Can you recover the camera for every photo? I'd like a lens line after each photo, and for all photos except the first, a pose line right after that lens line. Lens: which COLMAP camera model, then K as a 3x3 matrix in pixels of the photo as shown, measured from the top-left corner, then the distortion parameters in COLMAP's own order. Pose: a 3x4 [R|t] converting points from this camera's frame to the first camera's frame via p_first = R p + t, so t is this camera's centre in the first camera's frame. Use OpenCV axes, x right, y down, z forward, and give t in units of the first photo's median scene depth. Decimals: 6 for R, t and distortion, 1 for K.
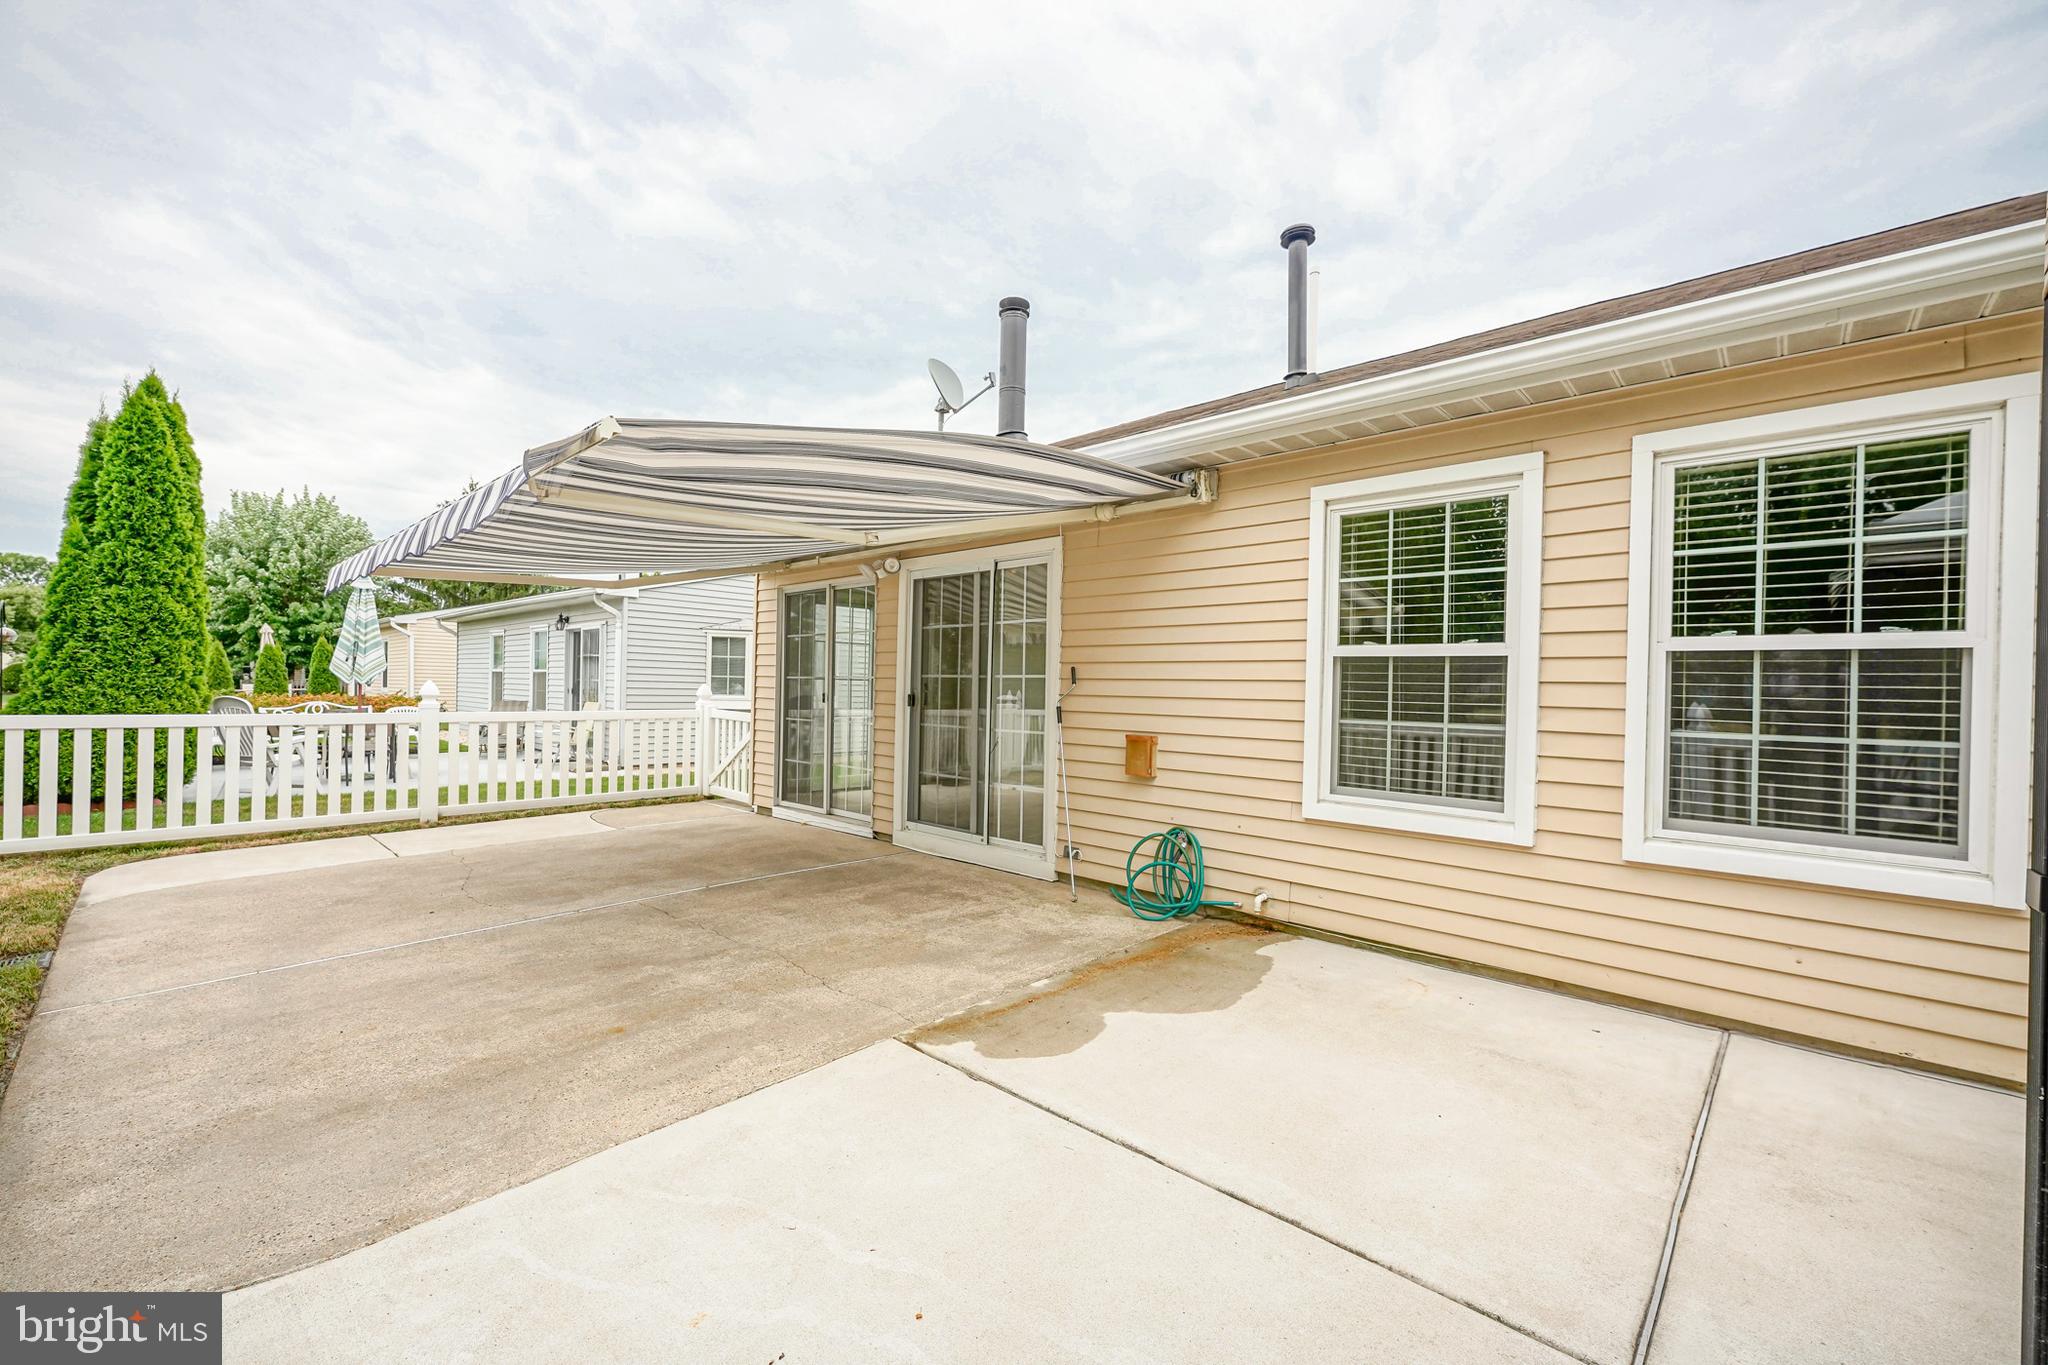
lens RADIAL K [[833.6, 0, 1029.3], [0, 833.6, 686.4], [0, 0, 1]] dist [-0.001683, 0.000079]
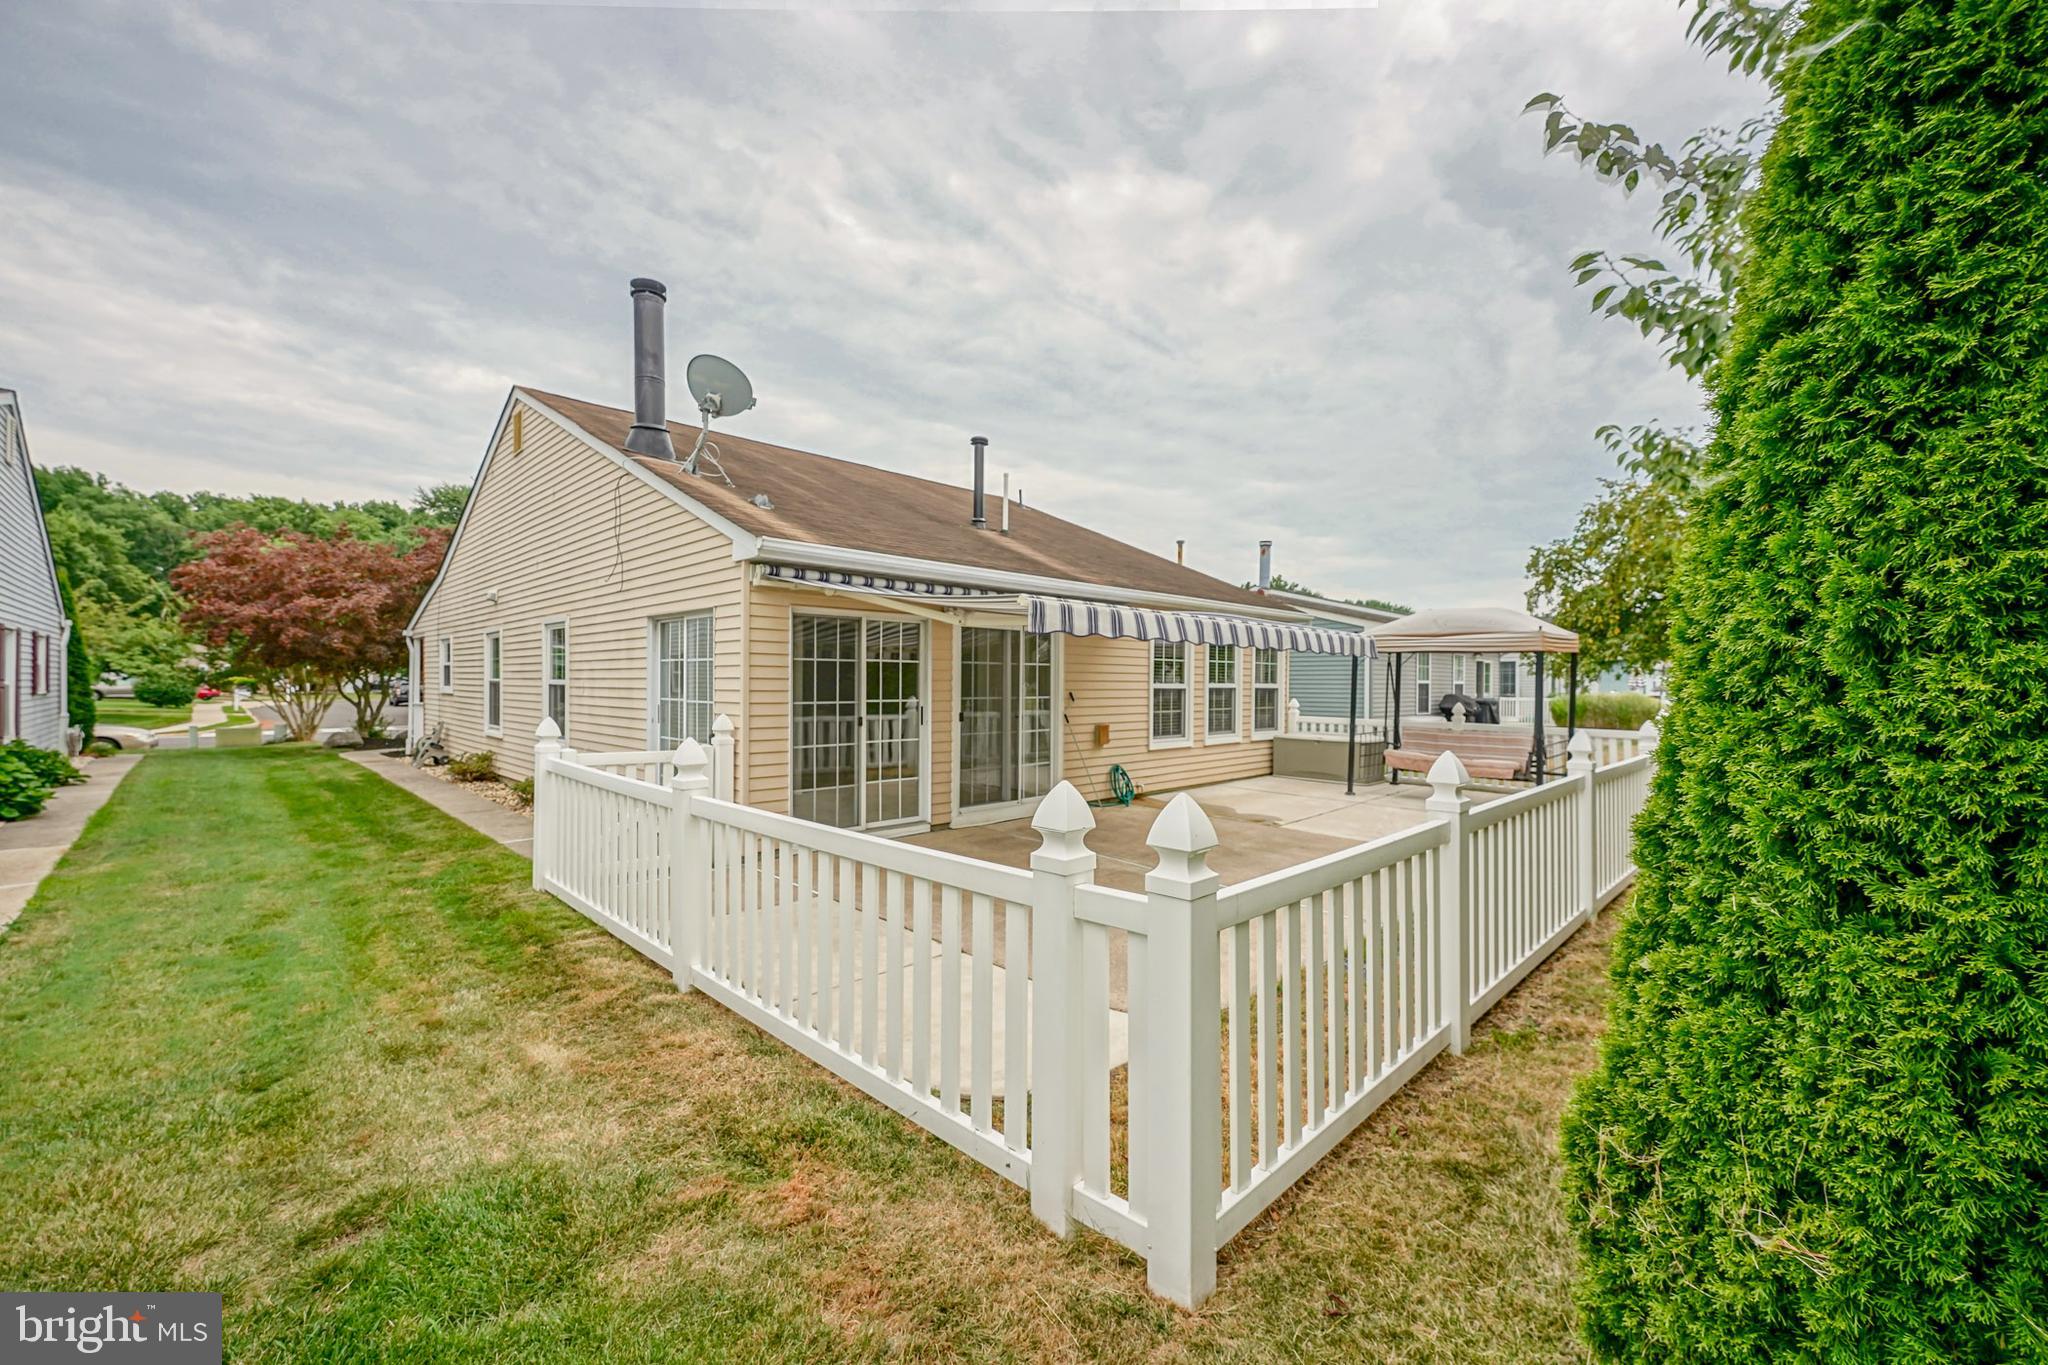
lens RADIAL K [[833.6, 0, 1019.9], [0, 833.6, 681.3], [0, 0, 1]] dist [-0.001683, 0.000079]
pose [[0.028738, -0.015673, 0.999464, -2.274011], [-0.003259, 0.999870, 0.015774, -0.095743], [-0.999582, -0.003711, 0.028683, 1.339273]]
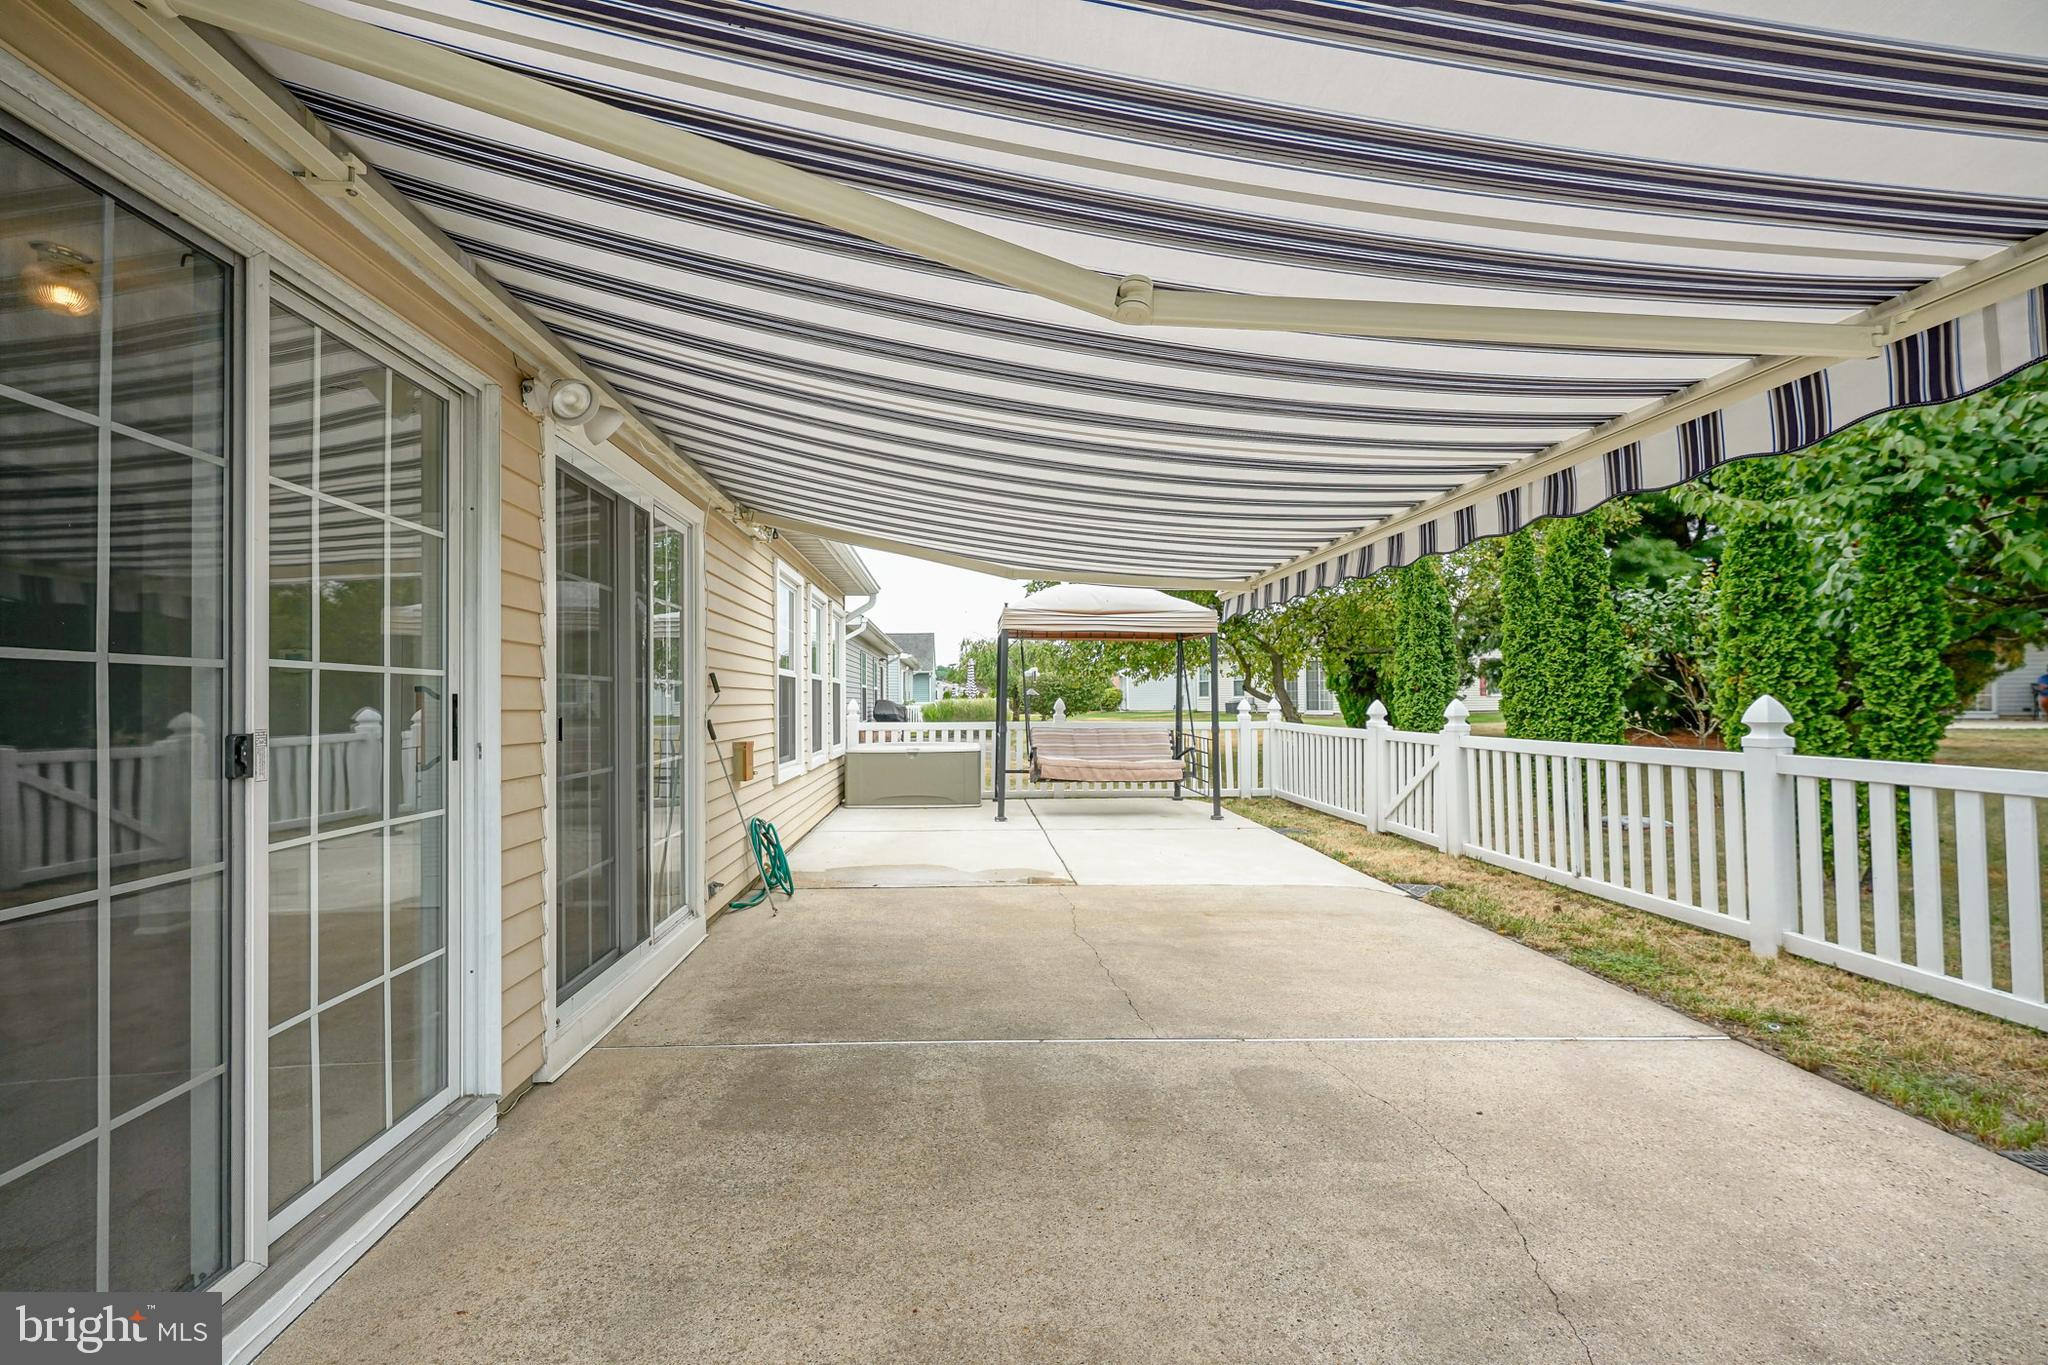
lens RADIAL K [[833.6, 0, 1026.9], [0, 833.6, 683.8], [0, 0, 1]] dist [-0.001683, 0.000079]
pose [[-0.748503, -0.001655, 0.663130, -0.953896], [-0.007242, 0.999958, -0.005680, -0.011579], [-0.663092, -0.009054, -0.748483, 1.796175]]
